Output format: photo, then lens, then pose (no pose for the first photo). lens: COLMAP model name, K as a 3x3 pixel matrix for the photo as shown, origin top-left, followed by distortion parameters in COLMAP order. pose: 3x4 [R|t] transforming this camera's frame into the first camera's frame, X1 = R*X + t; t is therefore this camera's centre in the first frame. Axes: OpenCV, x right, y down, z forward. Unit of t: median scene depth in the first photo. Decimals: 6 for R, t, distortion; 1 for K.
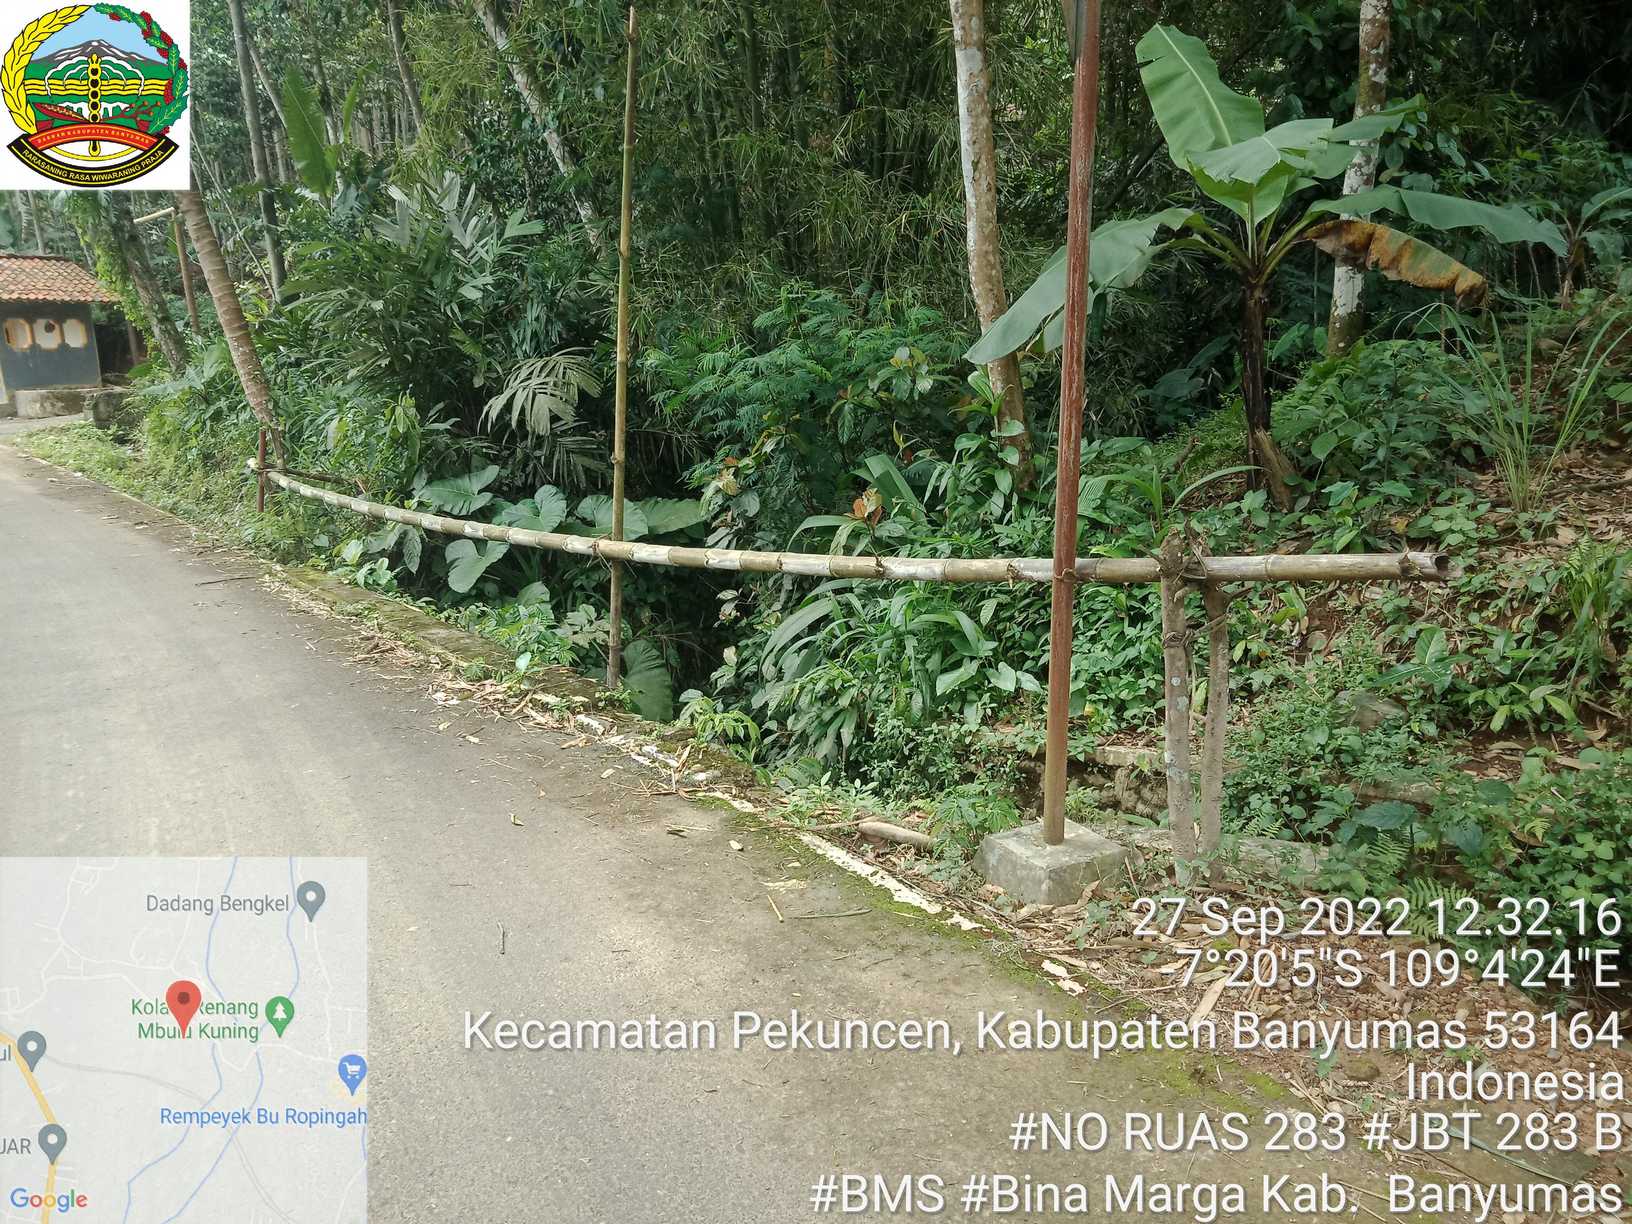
lens RADIAL K [[1199.5, 0, 810.3], [0, 1199.5, 610.2], [0, 0, 1]] dist [0.014256, -0.006666]
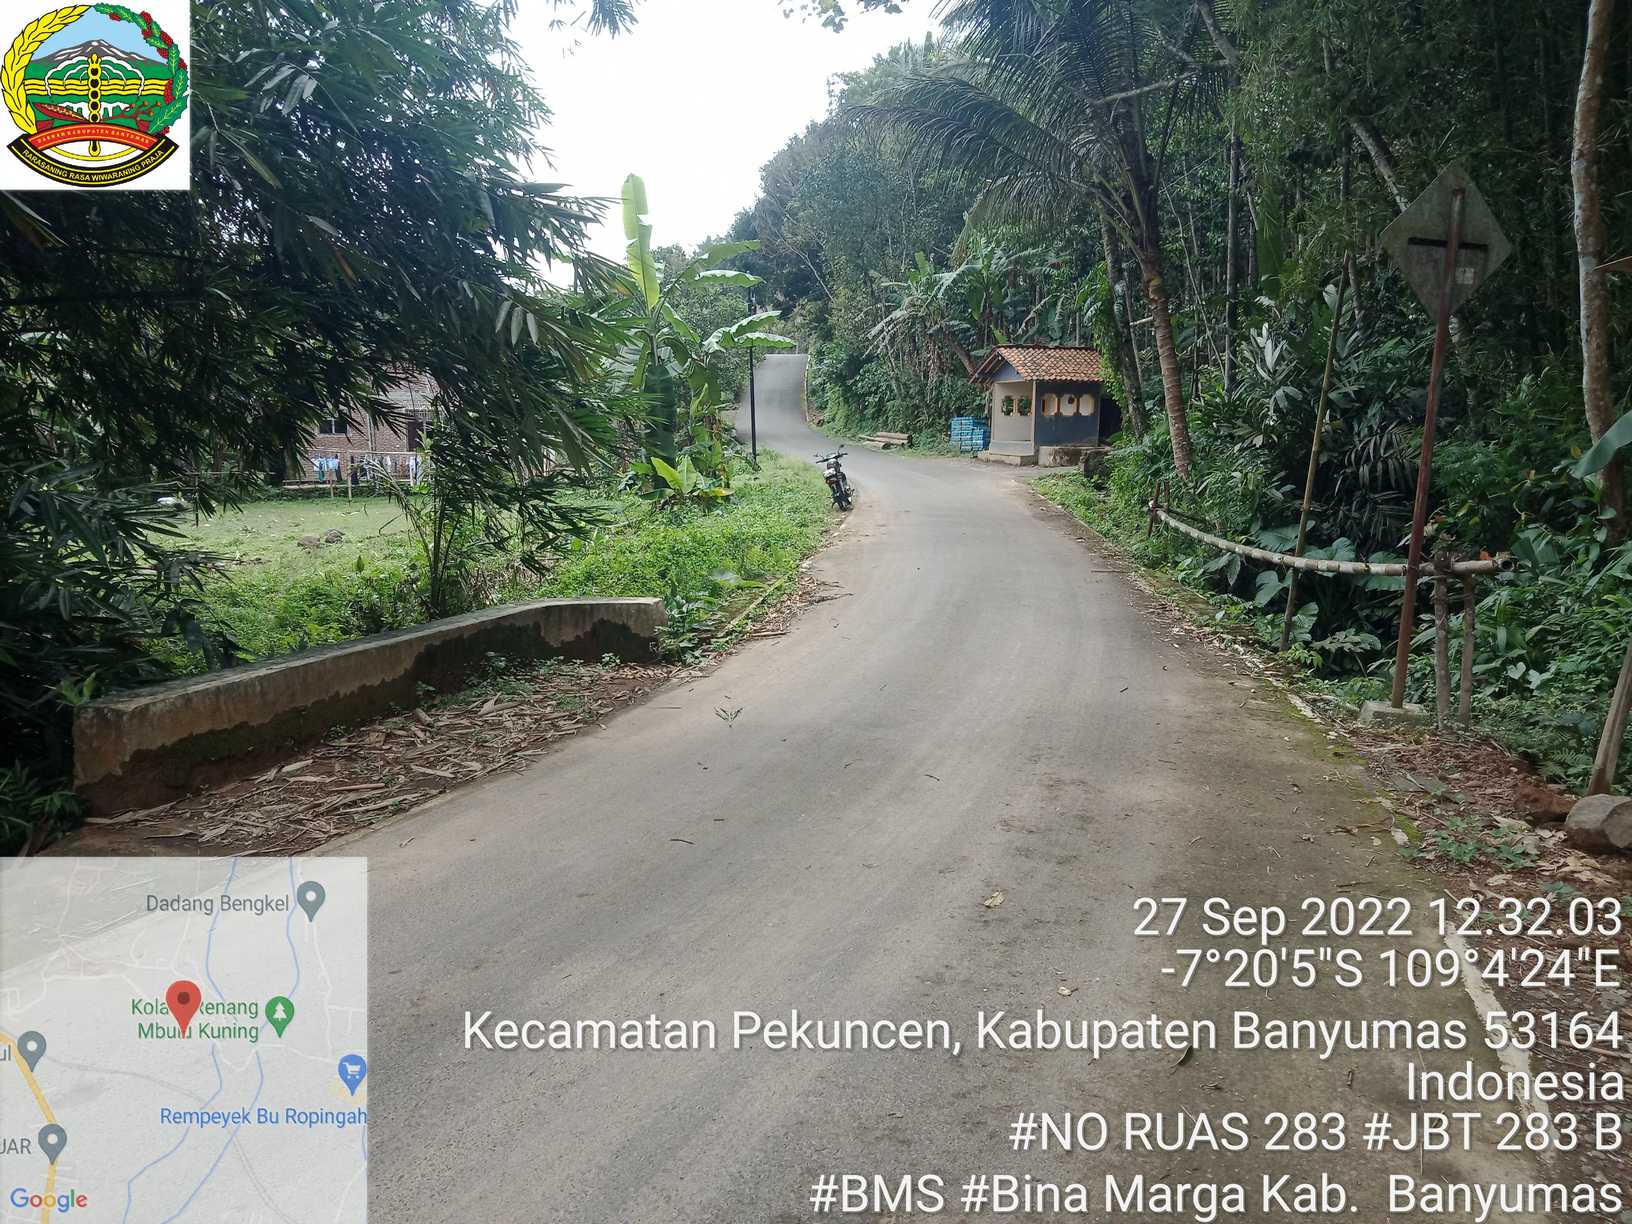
lens RADIAL K [[1199.5, 0, 815.6], [0, 1199.5, 608.9], [0, 0, 1]] dist [0.014256, -0.006666]
pose [[0.717865, 0.144740, -0.680970, 0.150420], [-0.182861, 0.983006, 0.016170, 0.031893], [0.671738, 0.112915, 0.732132, -0.195279]]
